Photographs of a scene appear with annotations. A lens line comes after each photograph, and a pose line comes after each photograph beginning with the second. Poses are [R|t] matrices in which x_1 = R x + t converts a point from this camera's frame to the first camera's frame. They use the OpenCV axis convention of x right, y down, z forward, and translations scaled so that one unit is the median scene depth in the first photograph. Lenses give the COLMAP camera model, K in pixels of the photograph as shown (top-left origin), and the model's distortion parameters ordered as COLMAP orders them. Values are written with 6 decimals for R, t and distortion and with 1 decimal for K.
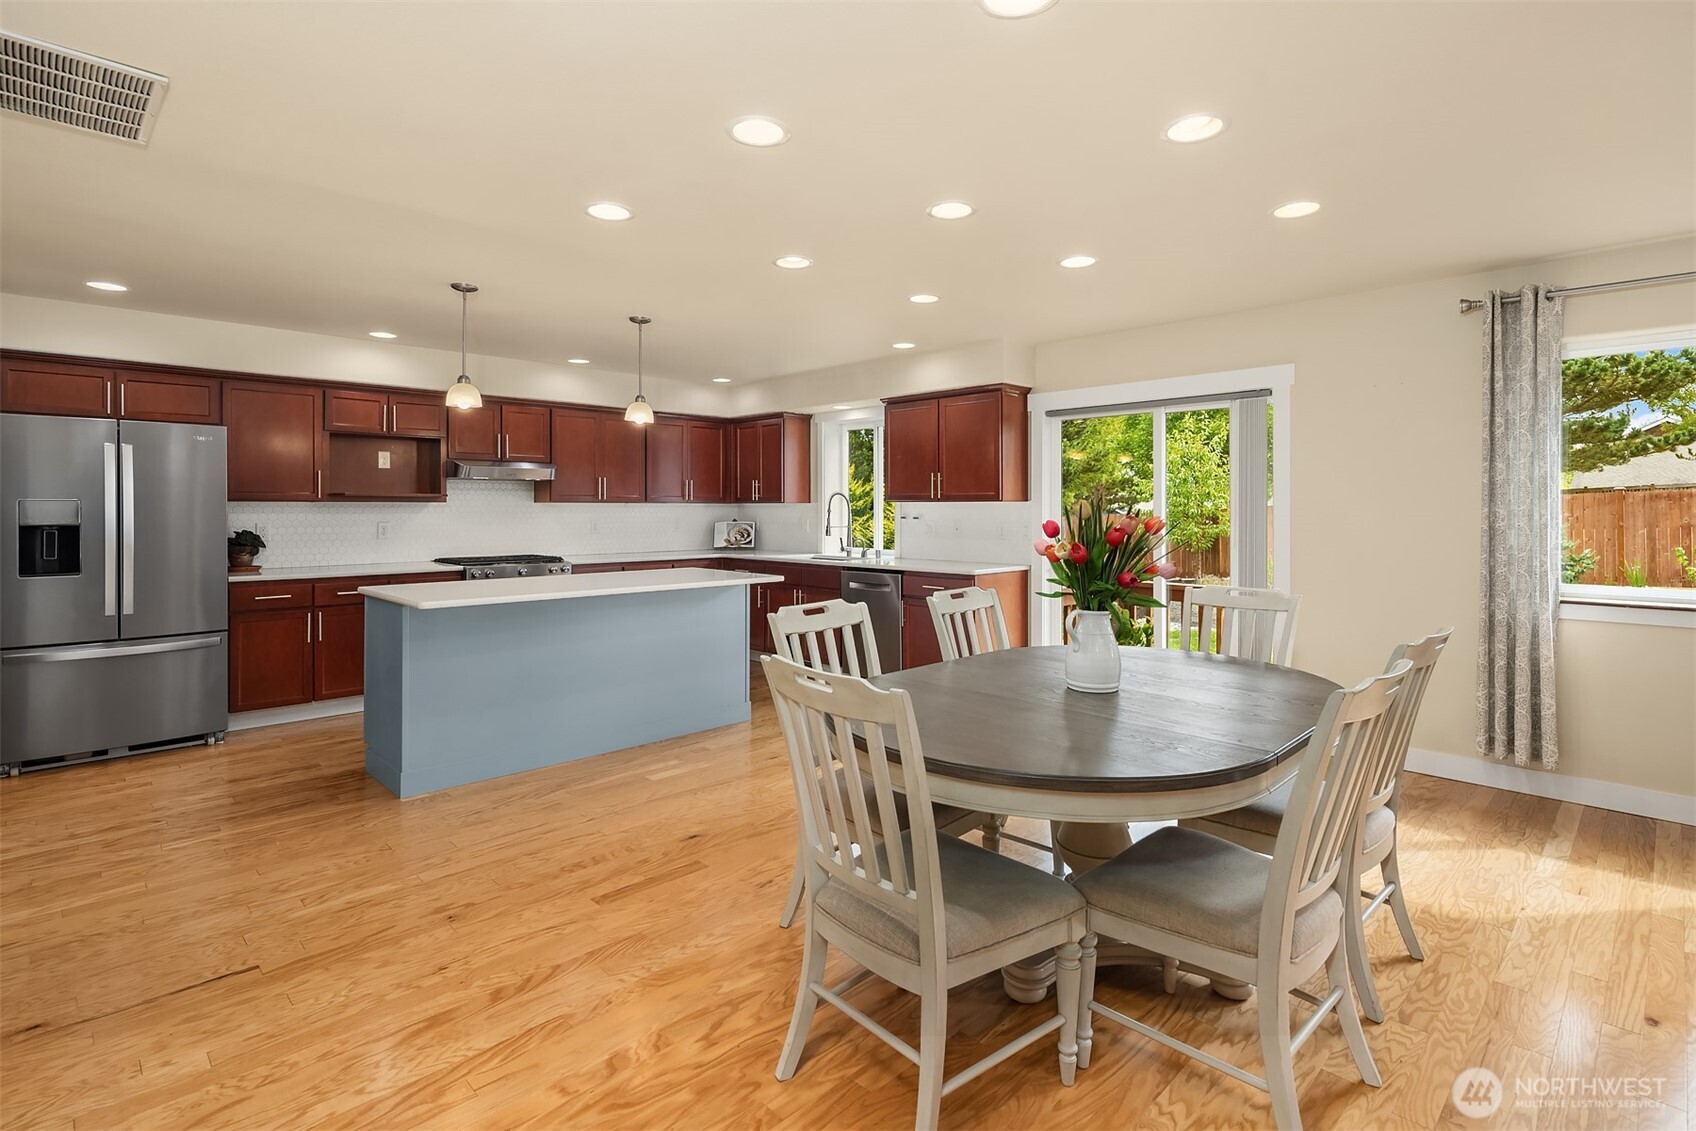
lens RADIAL K [[817.8, 0, 847.8], [0, 817.8, 504.9], [0, 0, 1]] dist [0.011715, -0.005922]
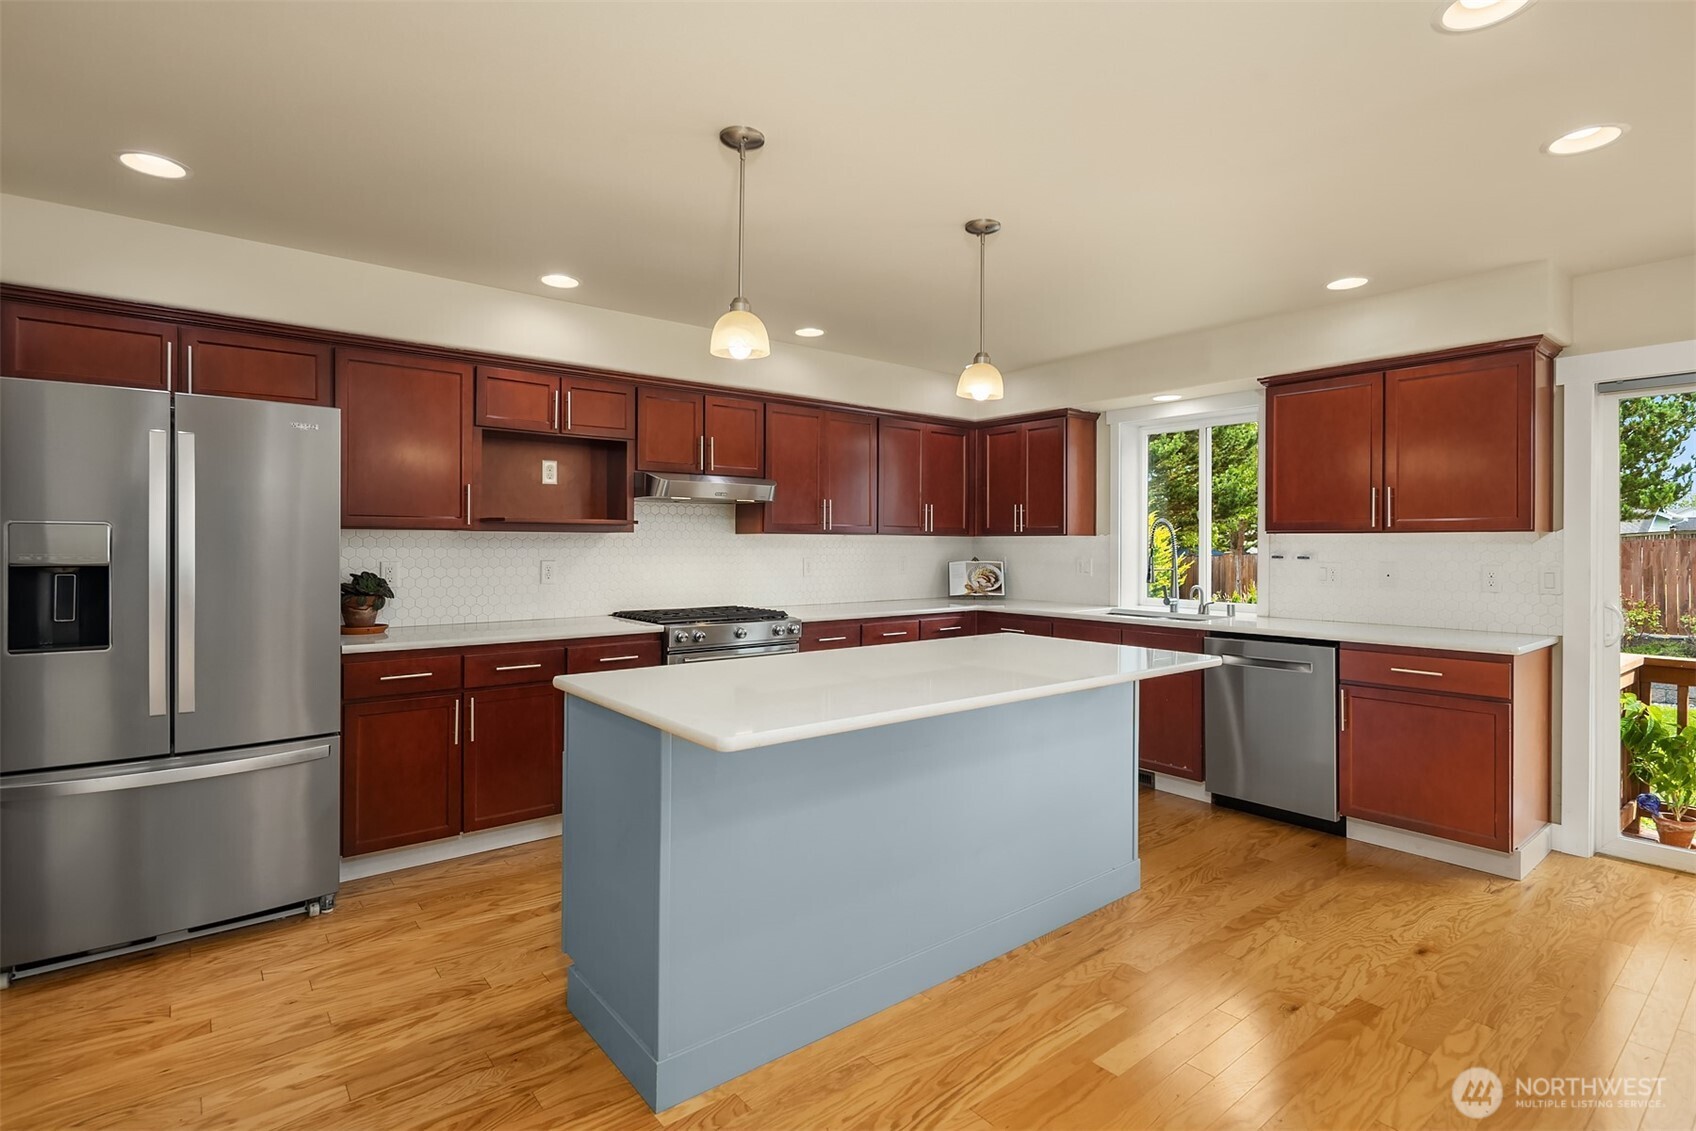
lens RADIAL K [[817.8, 0, 848.7], [0, 817.8, 539.5], [0, 0, 1]] dist [0.011715, -0.005922]
pose [[0.995314, 0.001817, -0.096681, -0.261670], [-0.002116, 0.999993, -0.002999, 0.004687], [0.096674, 0.003190, 0.995311, 0.351213]]
